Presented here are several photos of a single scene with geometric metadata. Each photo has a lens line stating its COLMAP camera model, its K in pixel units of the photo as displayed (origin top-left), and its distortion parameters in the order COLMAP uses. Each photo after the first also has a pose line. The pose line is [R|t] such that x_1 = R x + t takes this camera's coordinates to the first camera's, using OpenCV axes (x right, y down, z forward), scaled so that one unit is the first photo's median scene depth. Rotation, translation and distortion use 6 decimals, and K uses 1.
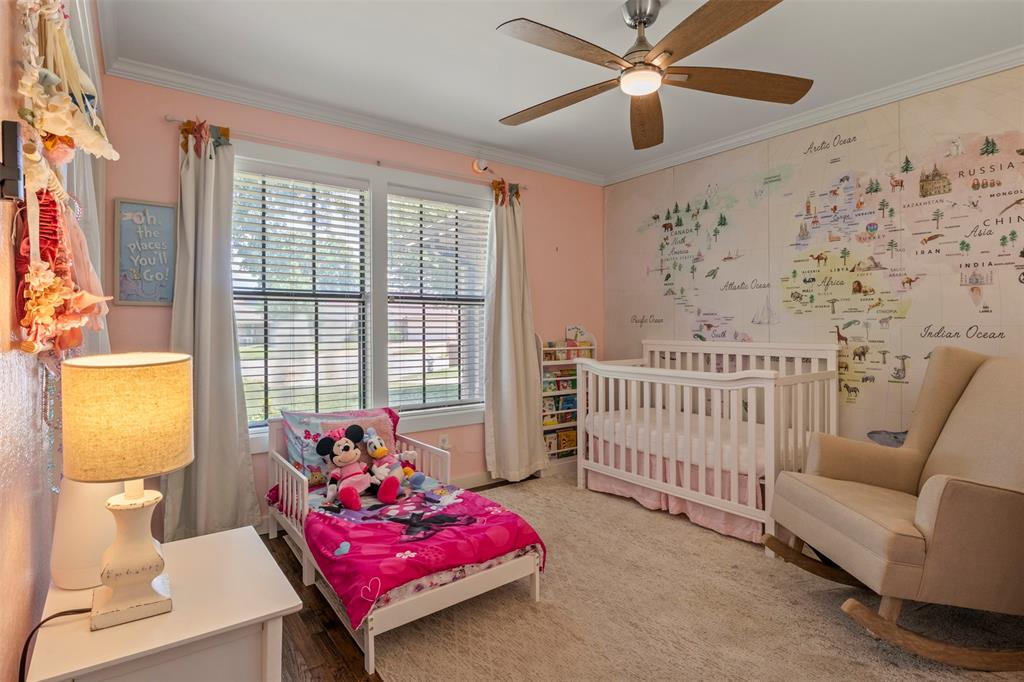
lens RADIAL K [[511.1, 0, 503.7], [0, 511.1, 324.1], [0, 0, 1]] dist [-0.017126, -0.000749]
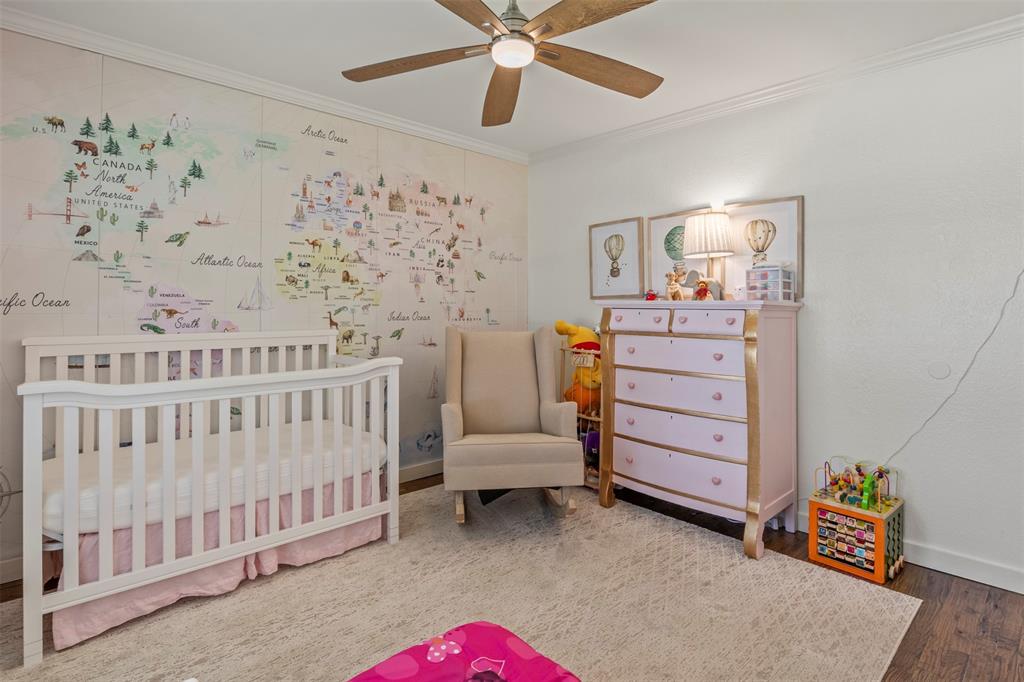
lens RADIAL K [[514.6, 0, 510.5], [0, 514.6, 302.9], [0, 0, 1]] dist [-0.005155, -0.000797]
pose [[-0.111377, 0.018194, 0.993612, -0.425781], [-0.000613, 0.999831, -0.018377, 0.004175], [-0.993778, -0.002656, -0.111347, 0.734566]]
